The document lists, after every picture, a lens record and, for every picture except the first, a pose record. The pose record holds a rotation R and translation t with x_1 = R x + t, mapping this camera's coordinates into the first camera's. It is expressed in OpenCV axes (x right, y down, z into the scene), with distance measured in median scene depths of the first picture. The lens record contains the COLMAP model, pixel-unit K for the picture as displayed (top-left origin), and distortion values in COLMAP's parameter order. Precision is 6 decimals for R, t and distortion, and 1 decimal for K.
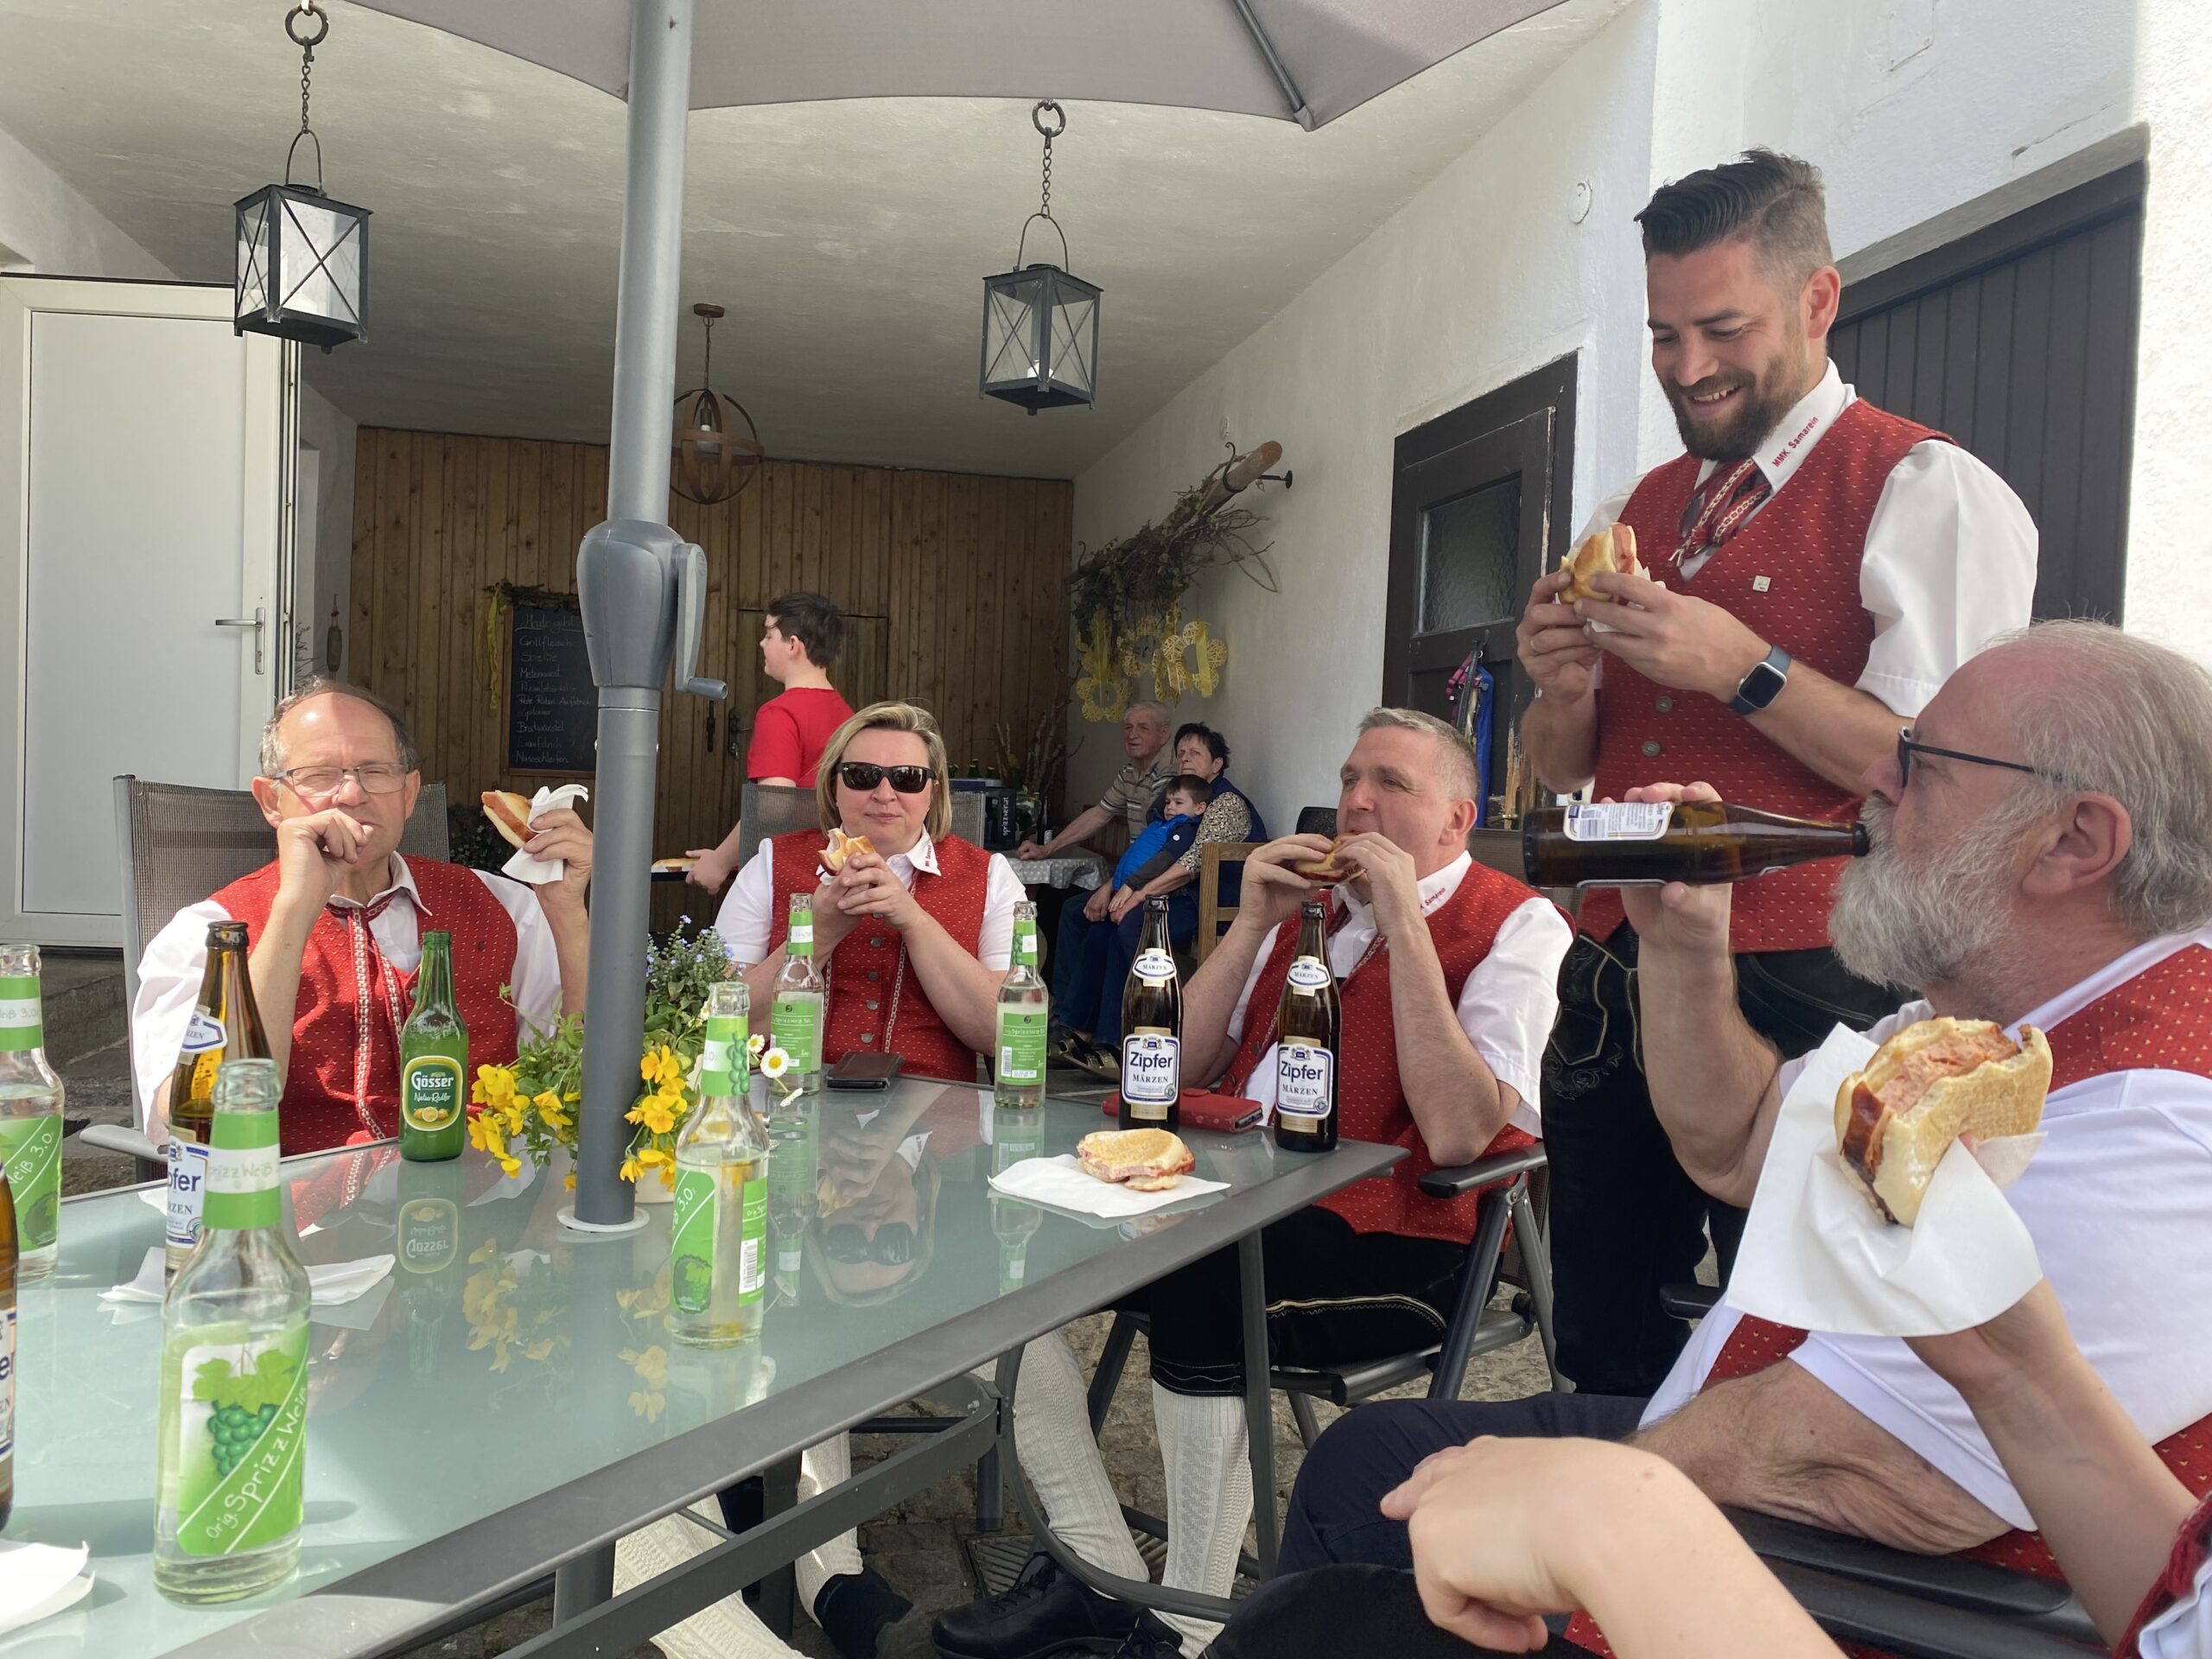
lens RADIAL K [[1680.2, 0, 1106.0], [0, 1680.2, 829.5], [0, 0, 1]] dist [0.005026, 0.004854]
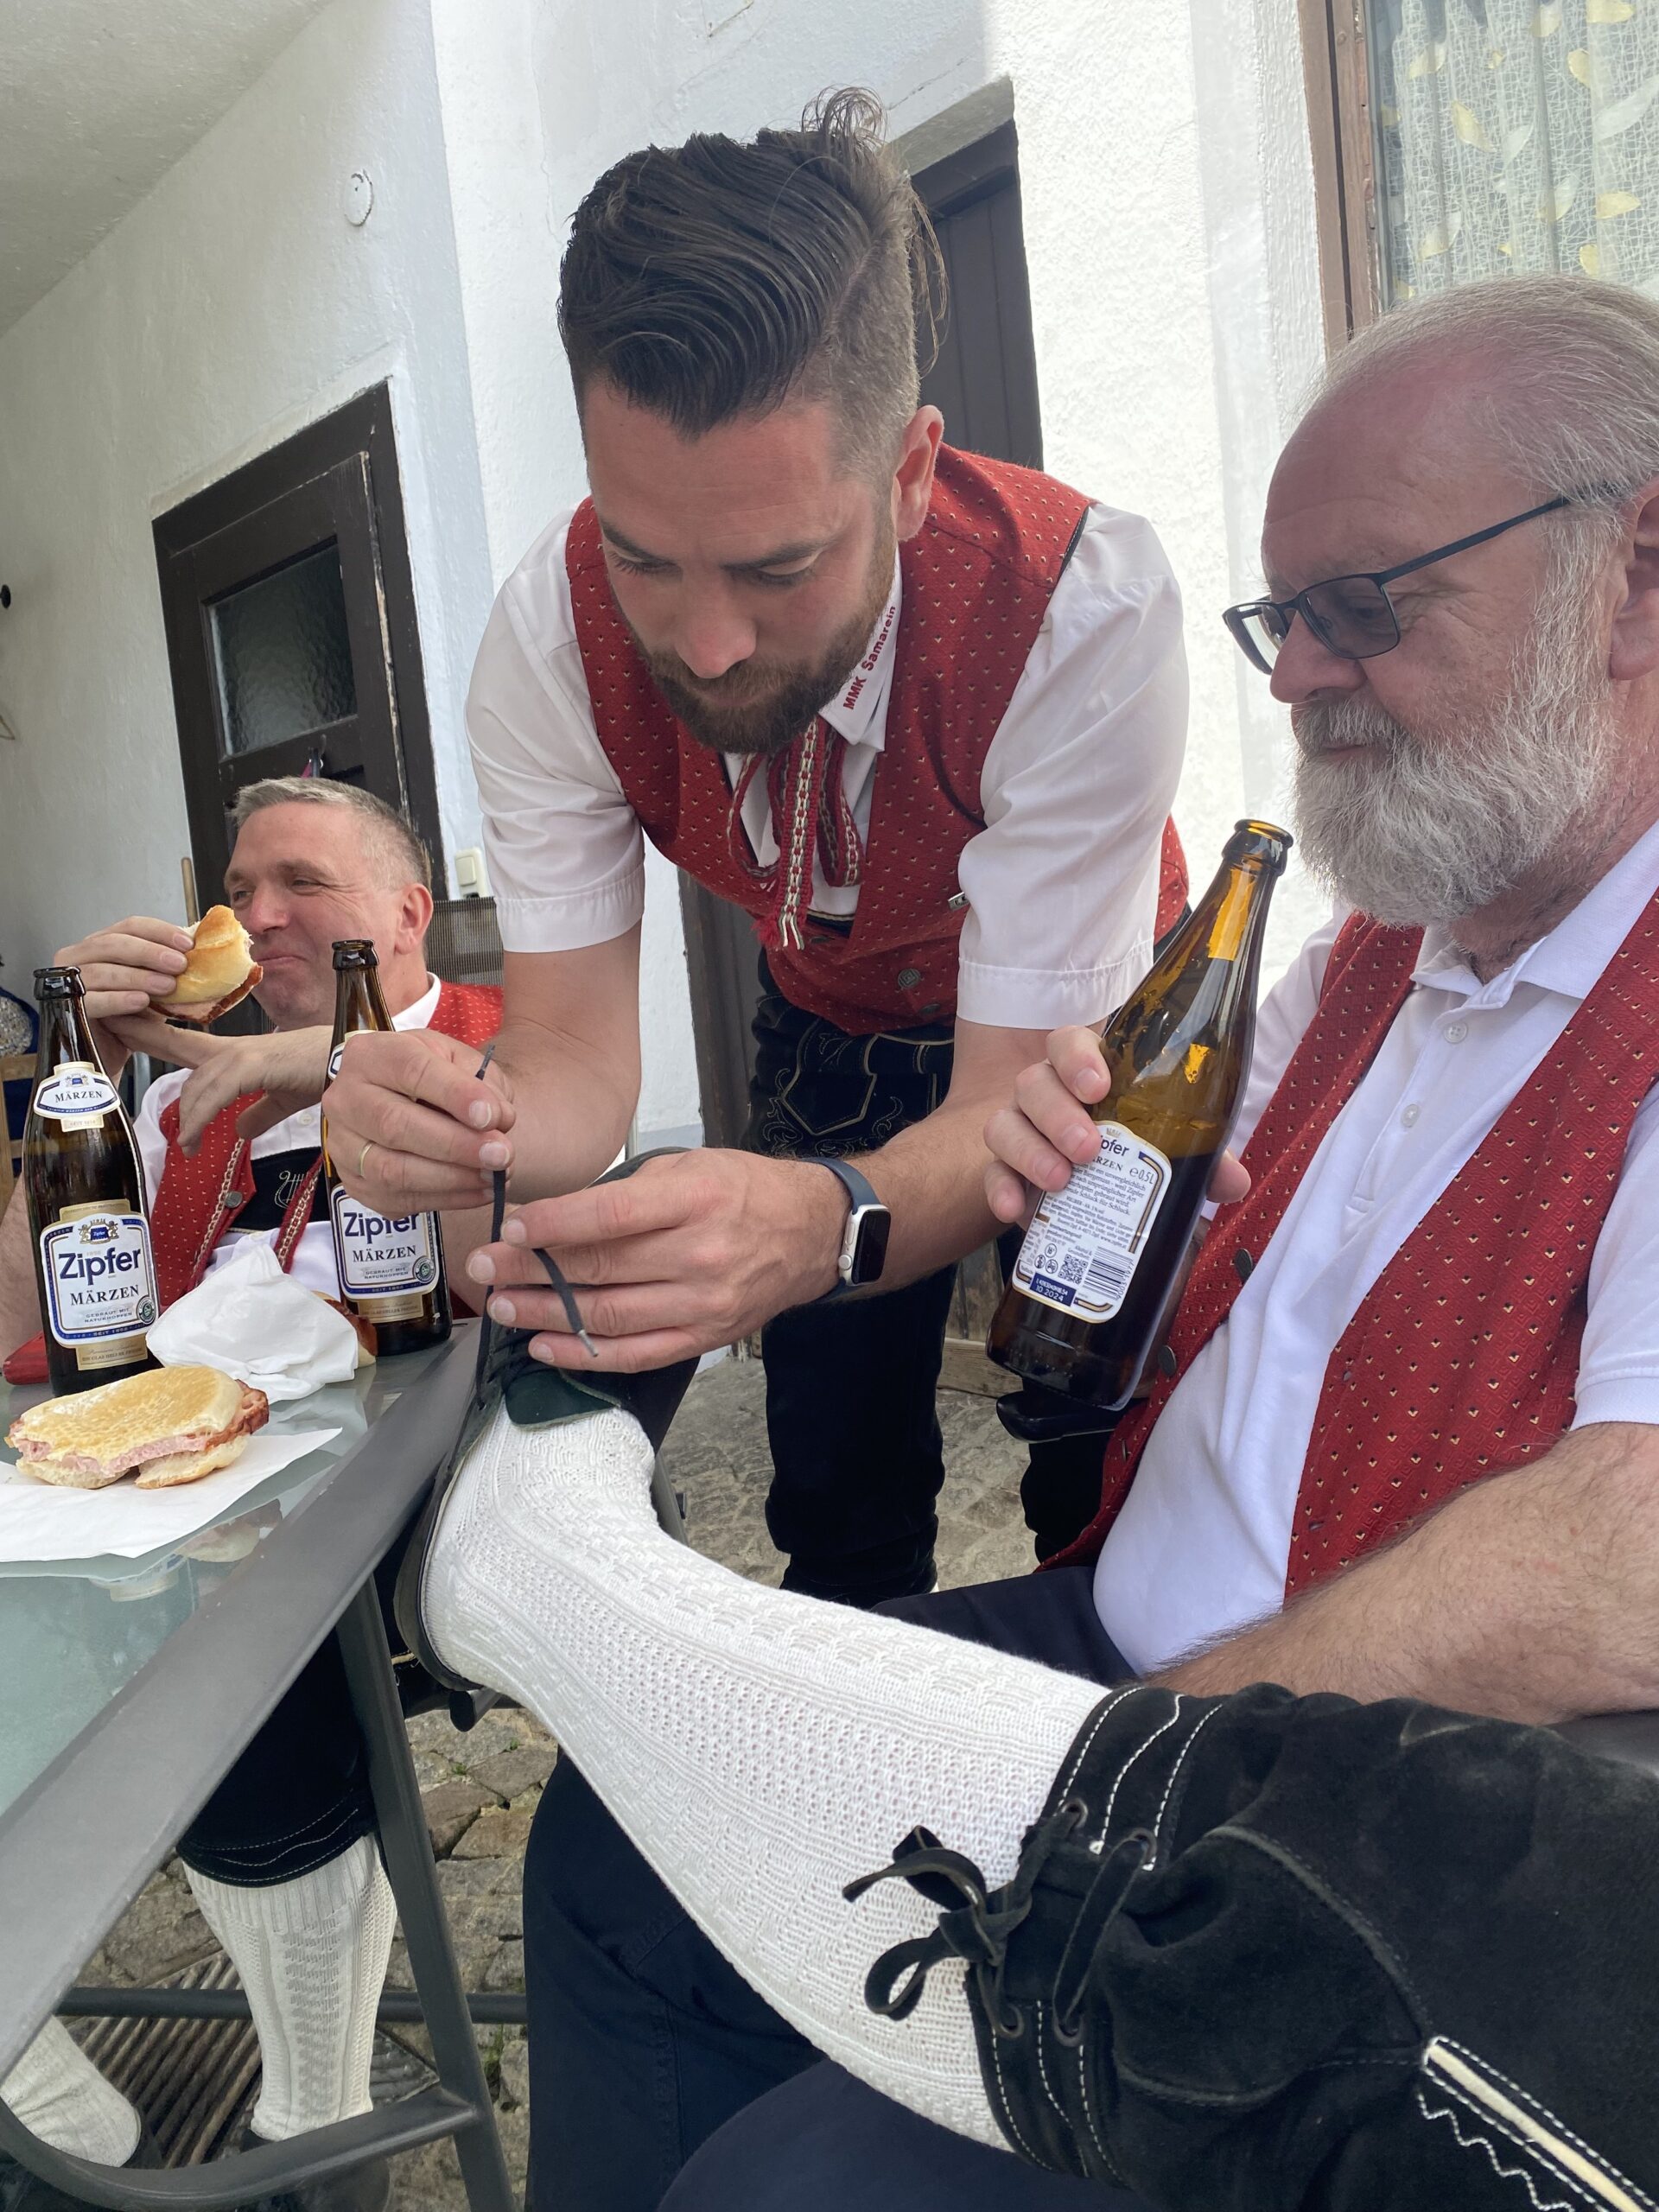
lens RADIAL K [[1680.2, 0, 829.5], [0, 1680.2, 1106.0], [0, 0, 1]] dist [0.005026, 0.004854]
pose [[0.841028, -0.161548, 0.516308, -0.028395], [0.140763, 0.986848, 0.079482, 0.042478], [-0.522358, 0.005831, 0.852706, 0.221032]]
